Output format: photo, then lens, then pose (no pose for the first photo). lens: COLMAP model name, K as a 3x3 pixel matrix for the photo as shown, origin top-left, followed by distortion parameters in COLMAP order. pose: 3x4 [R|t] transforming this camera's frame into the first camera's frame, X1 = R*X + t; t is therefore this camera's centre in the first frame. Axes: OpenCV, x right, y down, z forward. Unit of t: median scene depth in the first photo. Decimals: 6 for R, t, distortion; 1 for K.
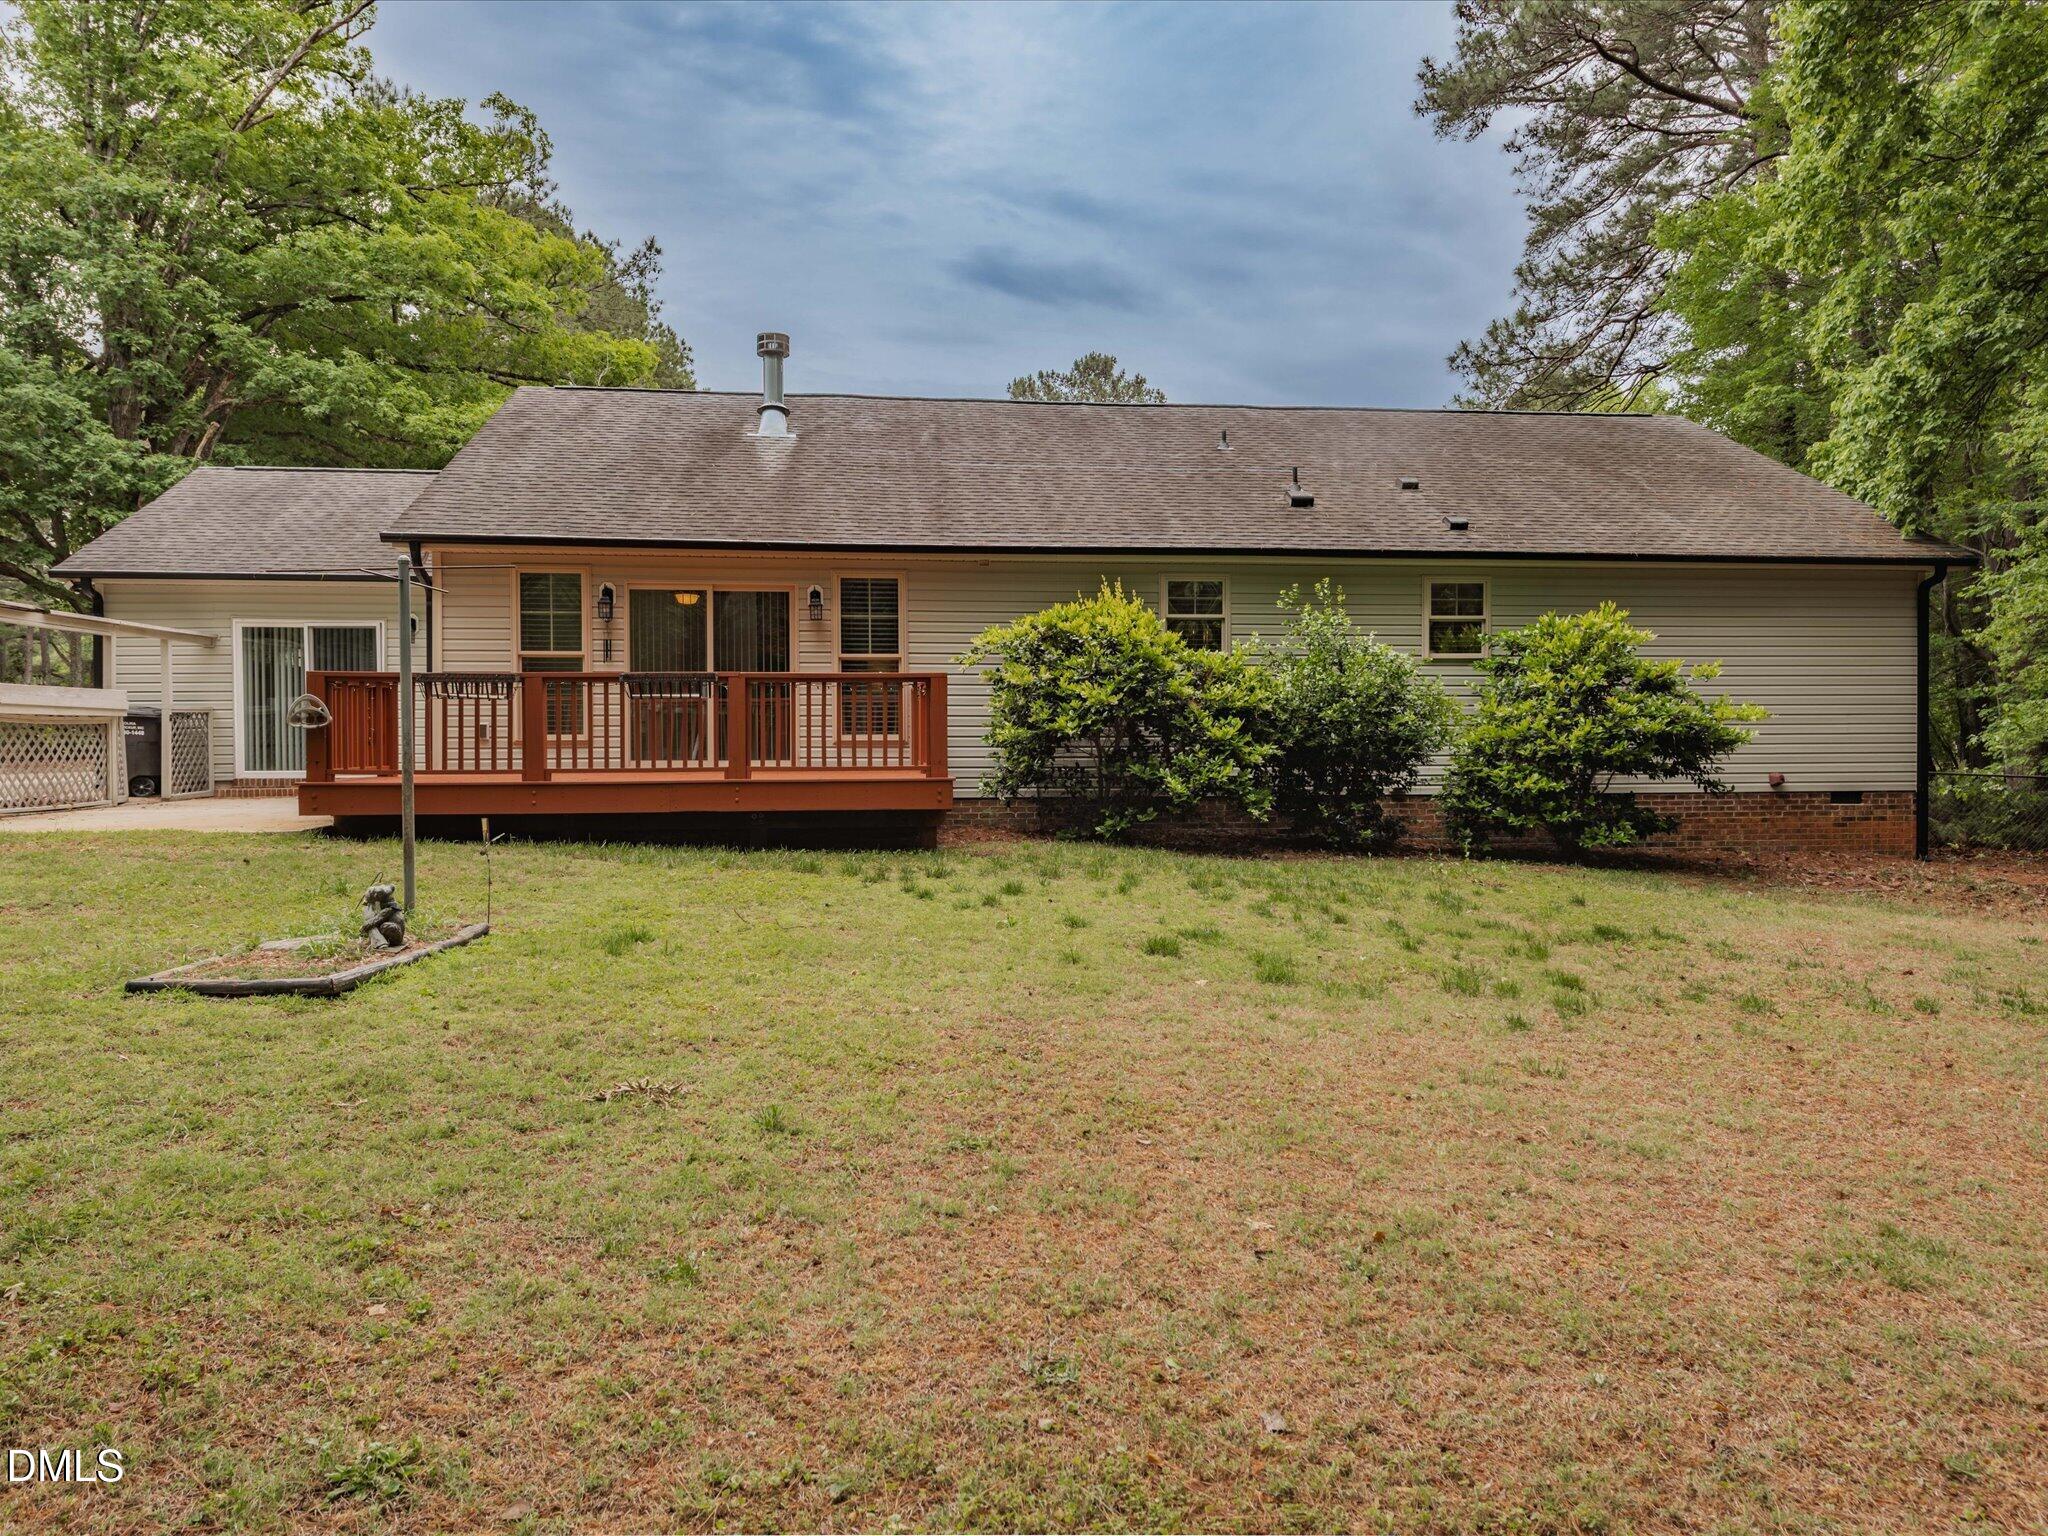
lens RADIAL K [[1422.2, 0, 1024.4], [0, 1422.2, 765.5], [0, 0, 1]] dist [0.018466, -0.006852]
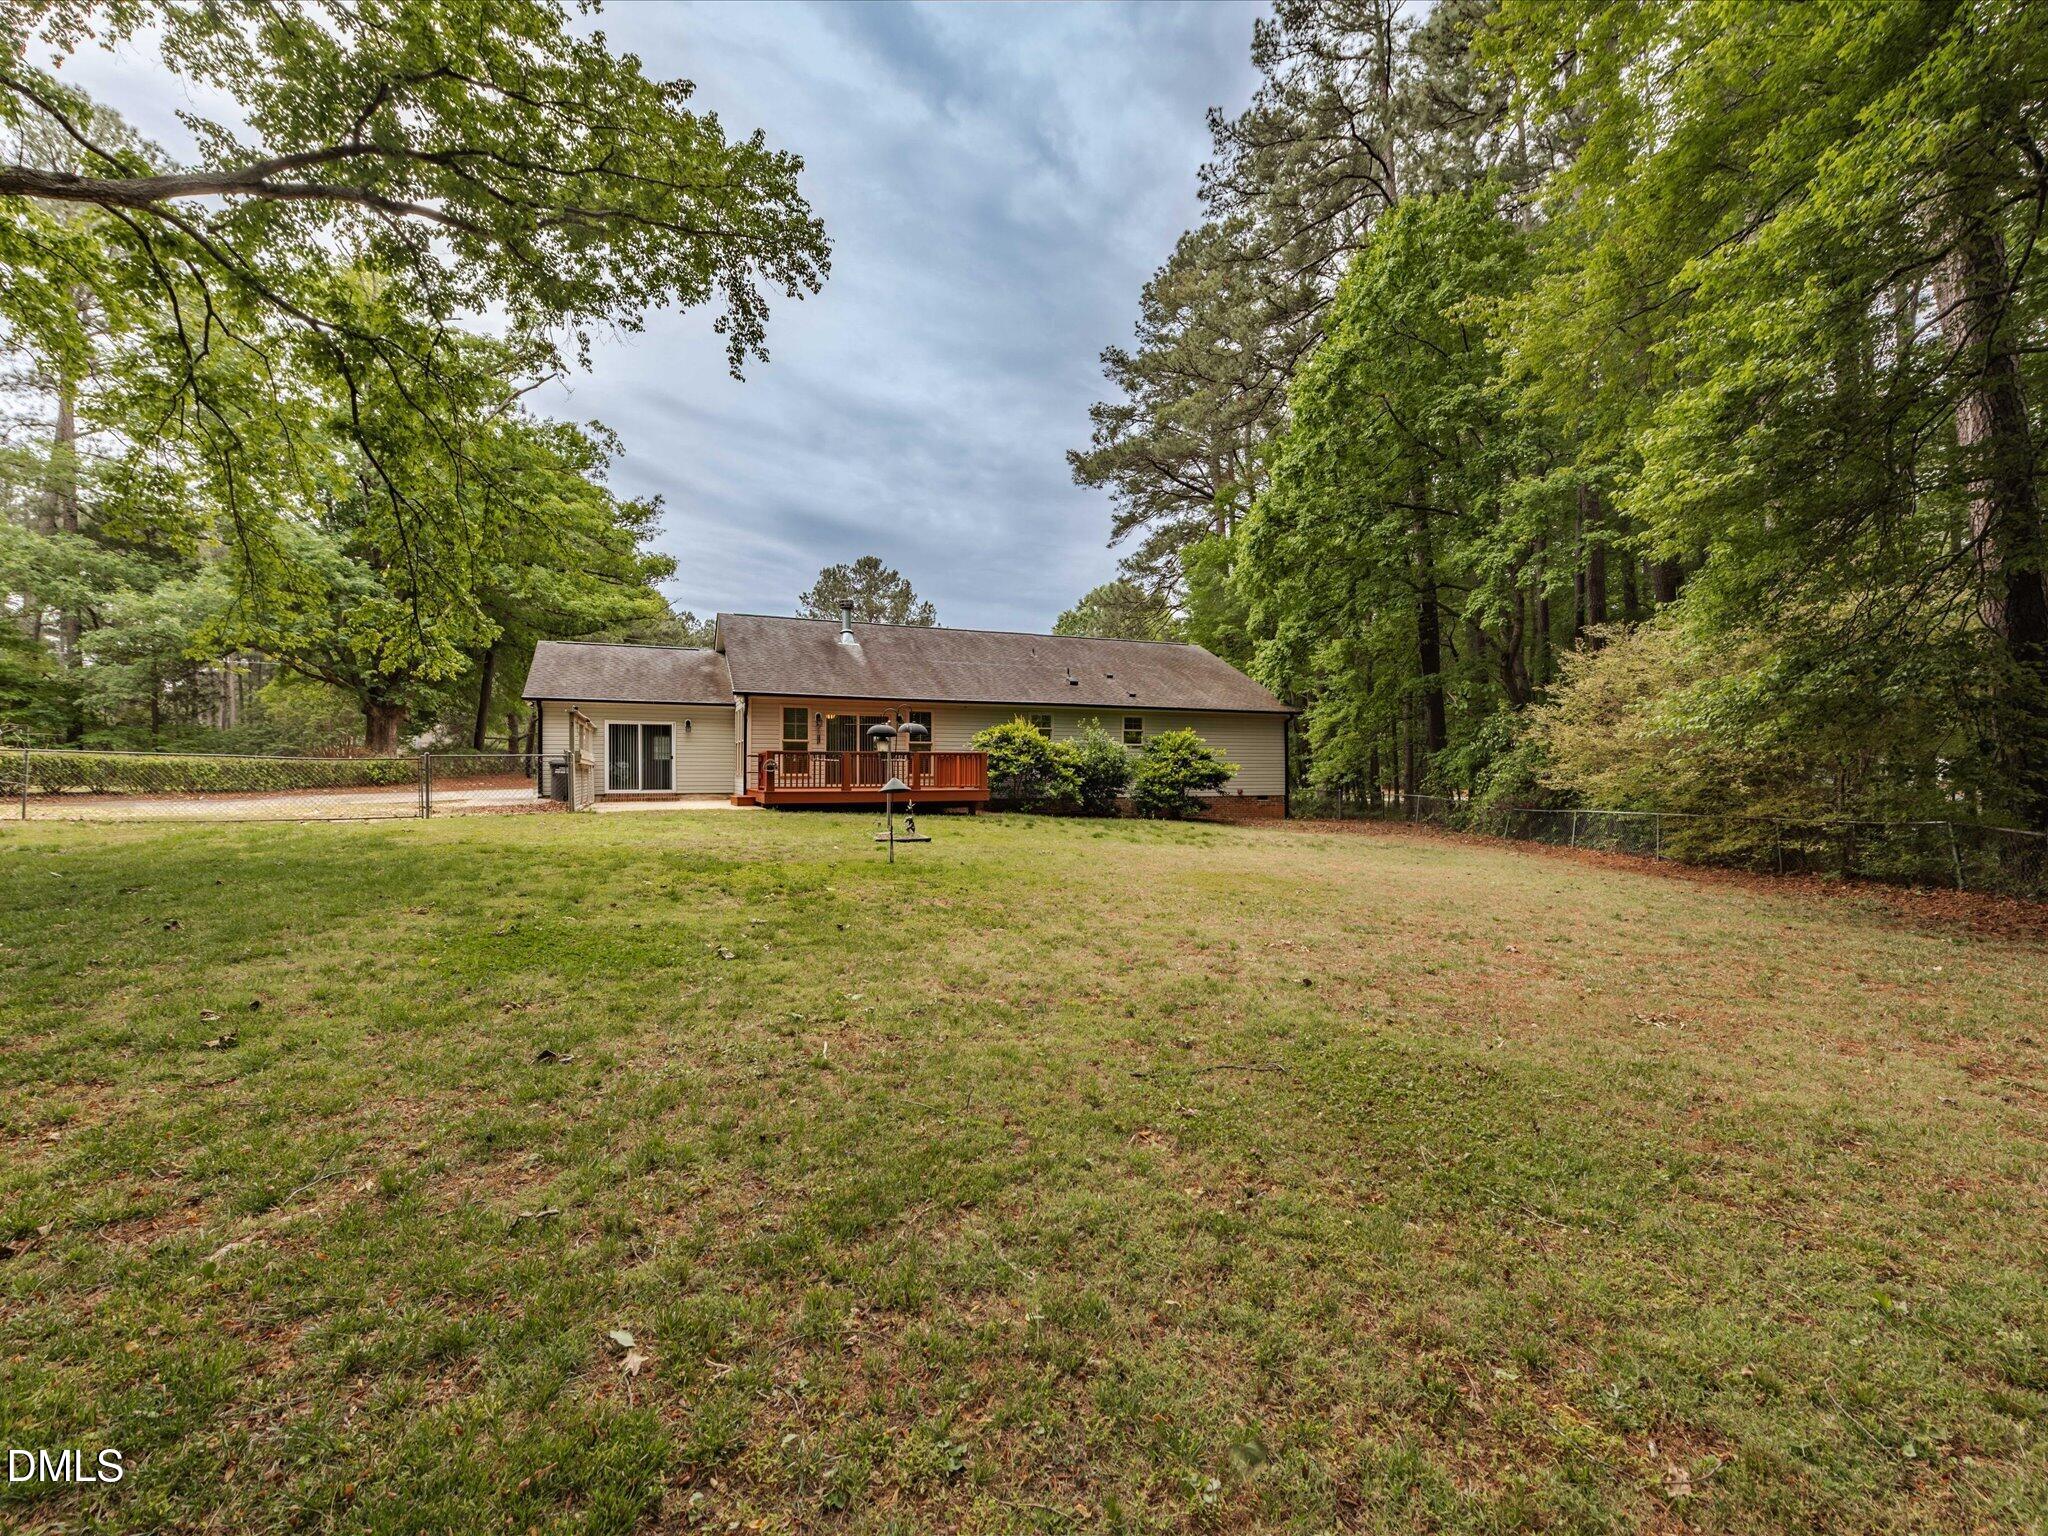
lens RADIAL K [[898.5, 0, 1025.2], [0, 898.5, 774.6], [0, 0, 1]] dist [0.015837, -0.006362]
pose [[0.960679, 0.001965, 0.277655, -0.359535], [0.003593, 0.999803, -0.019508, 0.010736], [-0.277639, 0.019739, 0.960483, -0.559178]]
